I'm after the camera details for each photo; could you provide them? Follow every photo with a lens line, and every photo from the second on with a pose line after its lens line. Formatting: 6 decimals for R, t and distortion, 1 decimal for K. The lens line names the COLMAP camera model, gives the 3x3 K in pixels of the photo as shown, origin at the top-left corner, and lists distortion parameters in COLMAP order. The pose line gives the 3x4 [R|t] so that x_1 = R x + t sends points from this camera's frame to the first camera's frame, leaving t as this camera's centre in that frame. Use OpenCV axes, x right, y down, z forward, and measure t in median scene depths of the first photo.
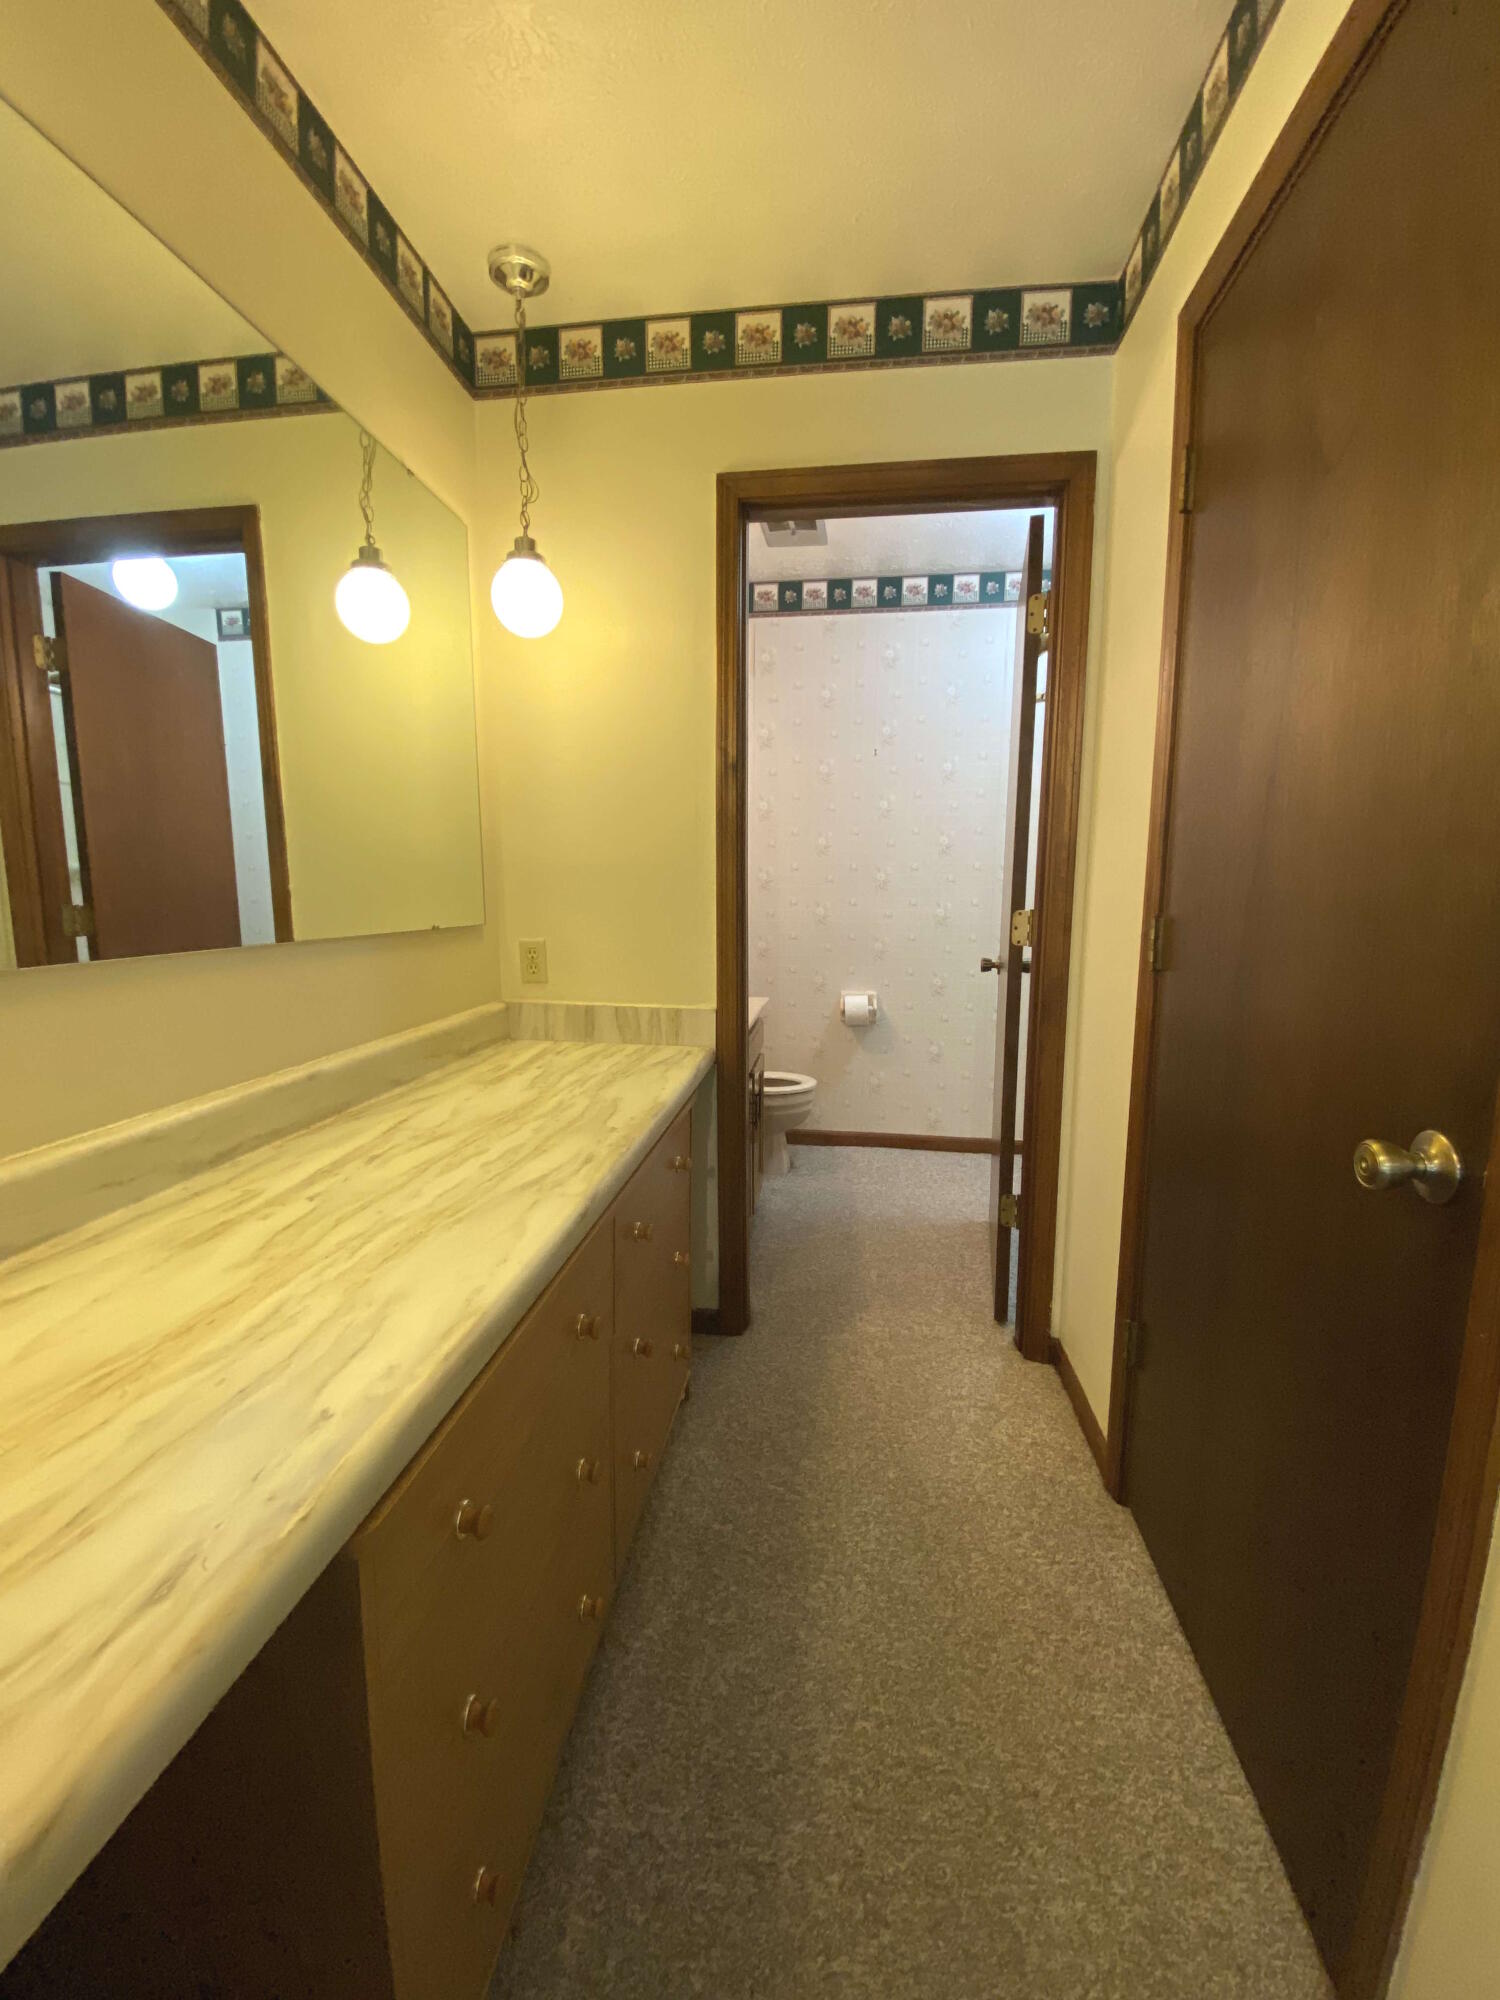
lens RADIAL K [[803.1, 0, 737.7], [0, 803.1, 1001.1], [0, 0, 1]] dist [0.001316, -0.015722]
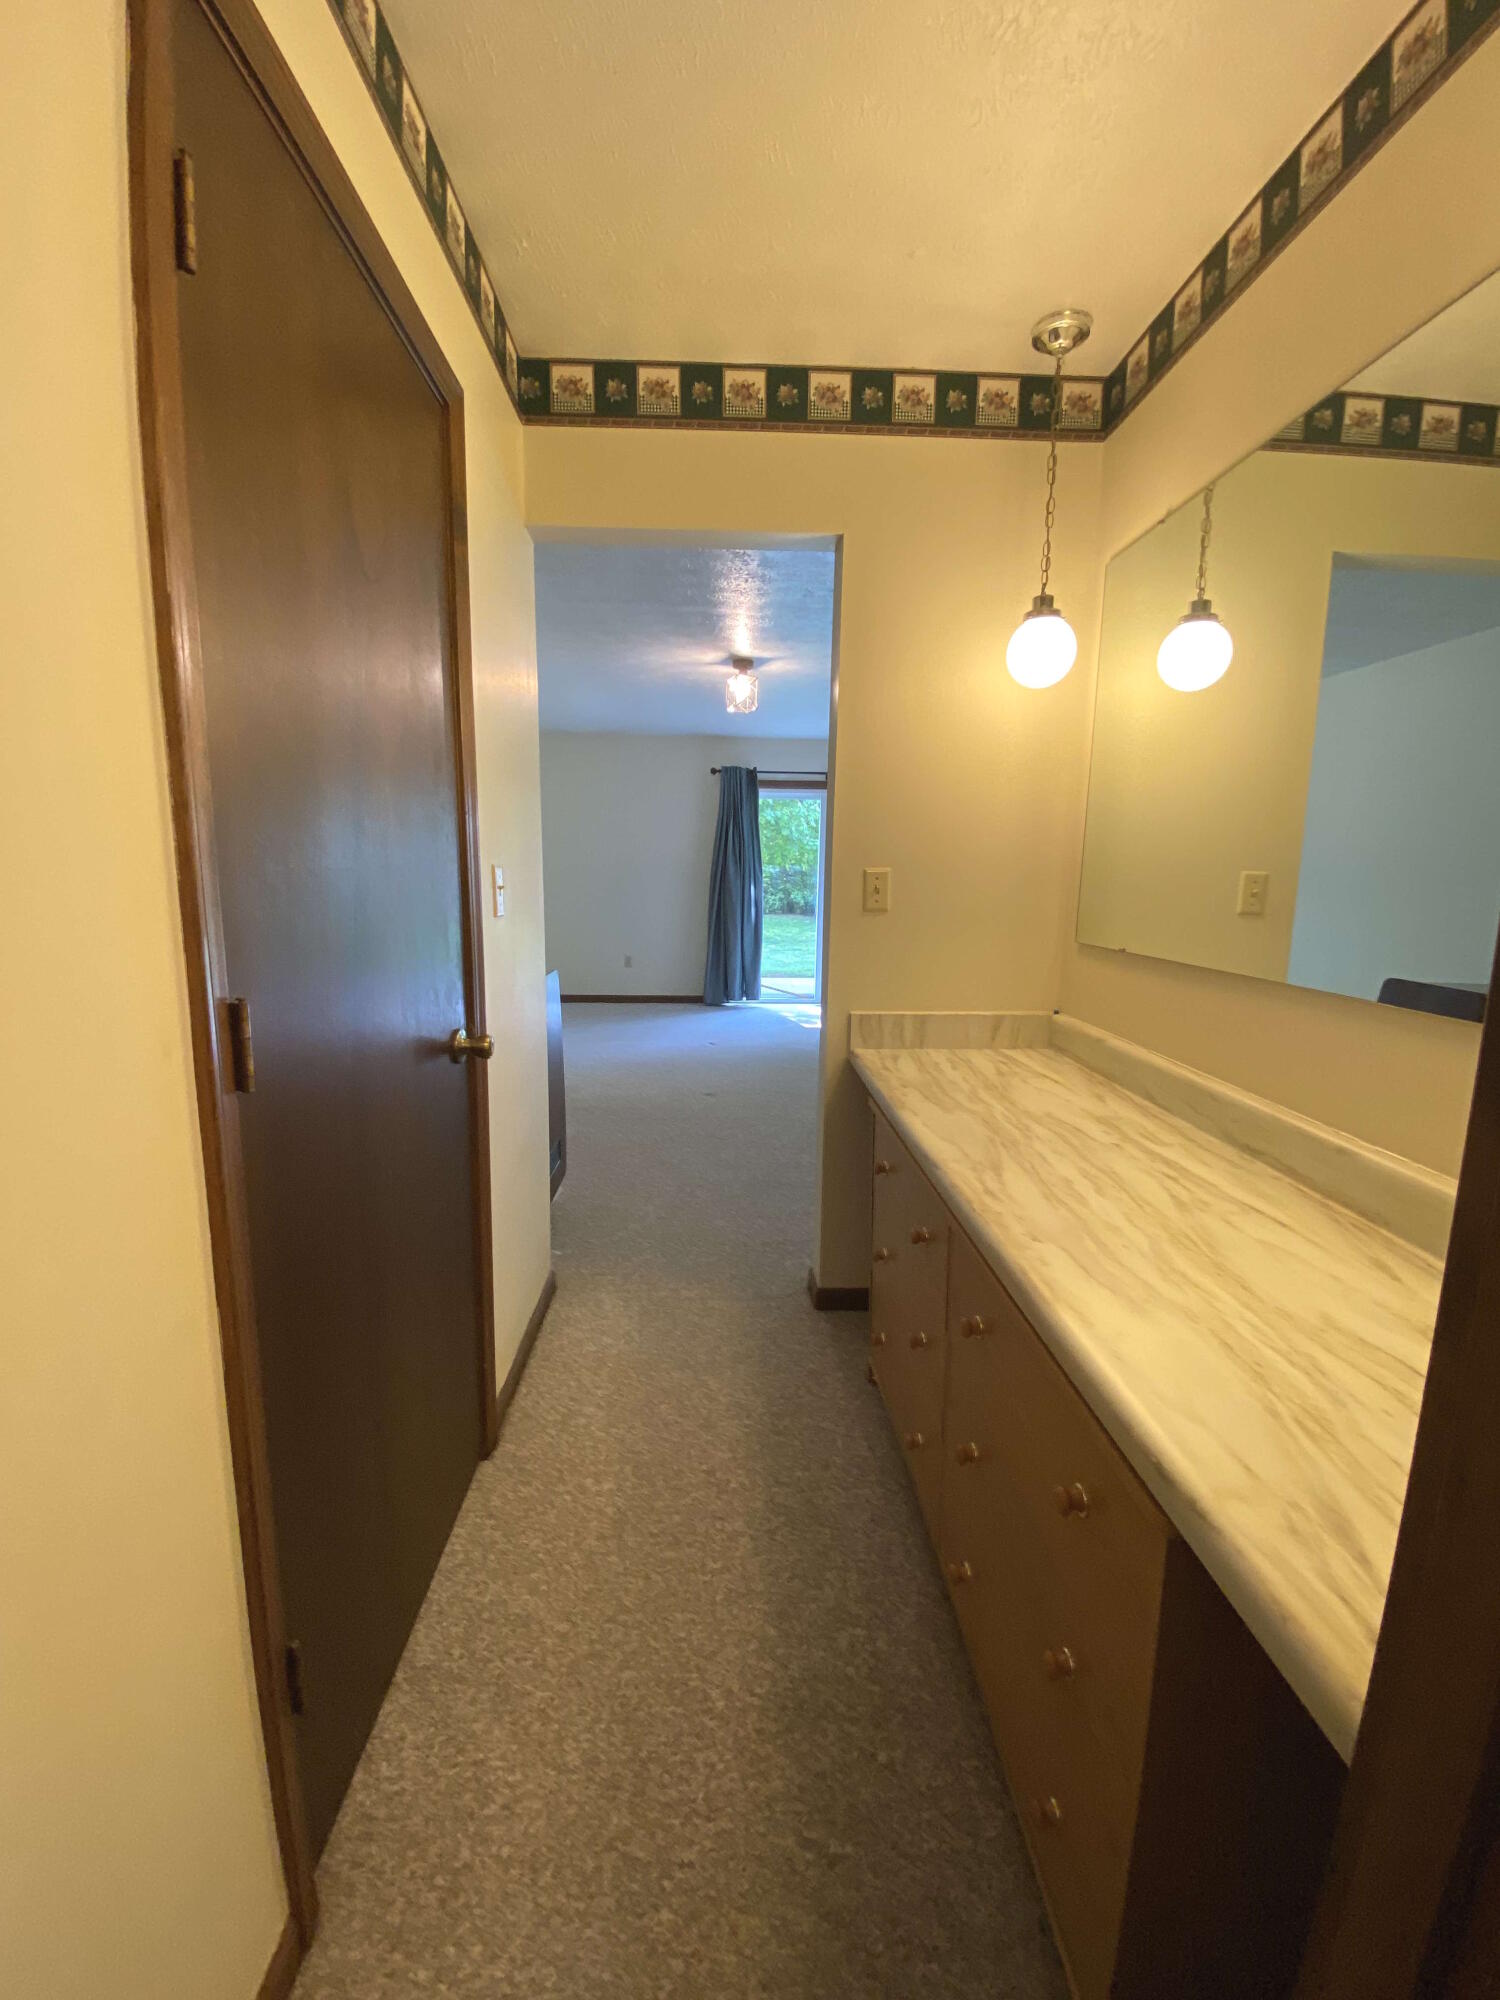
lens RADIAL K [[803.1, 0, 737.7], [0, 803.1, 1001.1], [0, 0, 1]] dist [0.001316, -0.015722]
pose [[-0.986984, 0.013714, -0.160236, 0.302529], [-0.033982, 0.956075, 0.291145, -0.333231], [0.157190, 0.292801, -0.943164, 1.865199]]
